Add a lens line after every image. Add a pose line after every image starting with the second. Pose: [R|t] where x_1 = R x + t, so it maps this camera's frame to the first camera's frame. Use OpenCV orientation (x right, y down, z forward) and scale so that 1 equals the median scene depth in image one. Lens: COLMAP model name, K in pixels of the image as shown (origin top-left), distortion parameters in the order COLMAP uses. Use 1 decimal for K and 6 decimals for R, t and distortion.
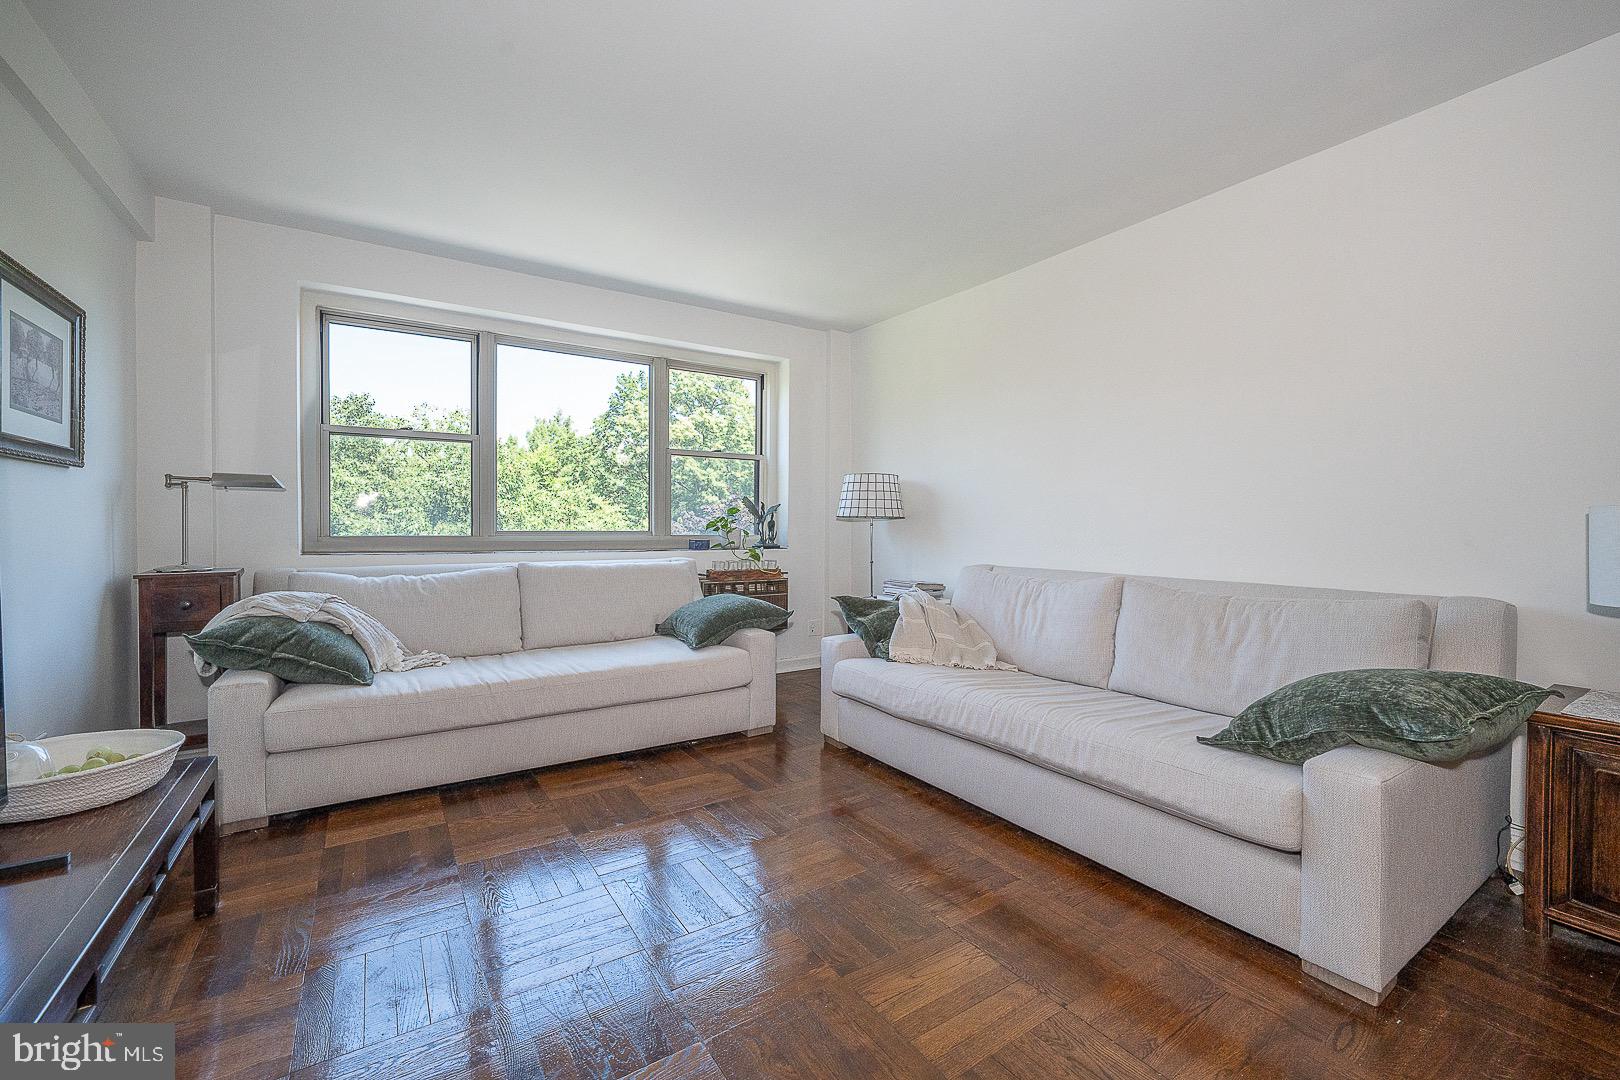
lens RADIAL K [[669.4, 0, 811.4], [0, 669.4, 531.3], [0, 0, 1]] dist [-0.005797, 0.003317]
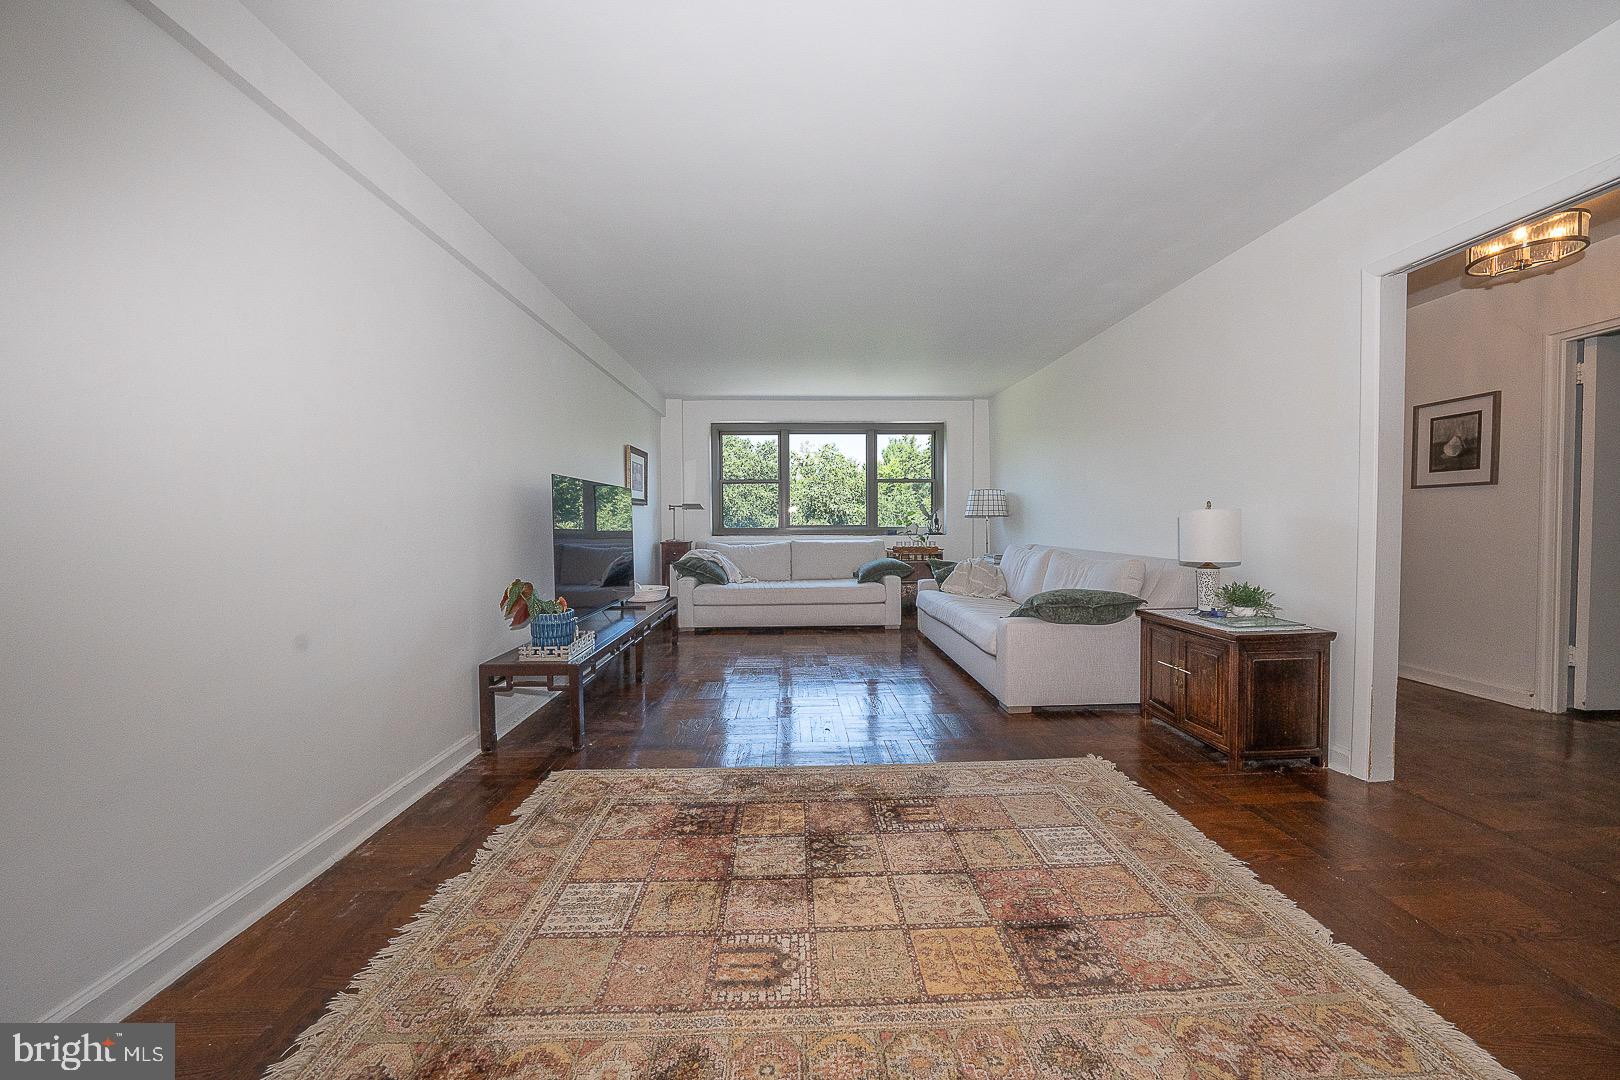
lens RADIAL K [[554.7, 0, 804.7], [0, 554.7, 539.0], [0, 0, 1]] dist [-0.025921, 0.004994]
pose [[0.850685, 0.007960, -0.525615, 0.663160], [0.006053, 0.999671, 0.024936, -0.001163], [0.525640, -0.024394, 0.850357, -0.604935]]
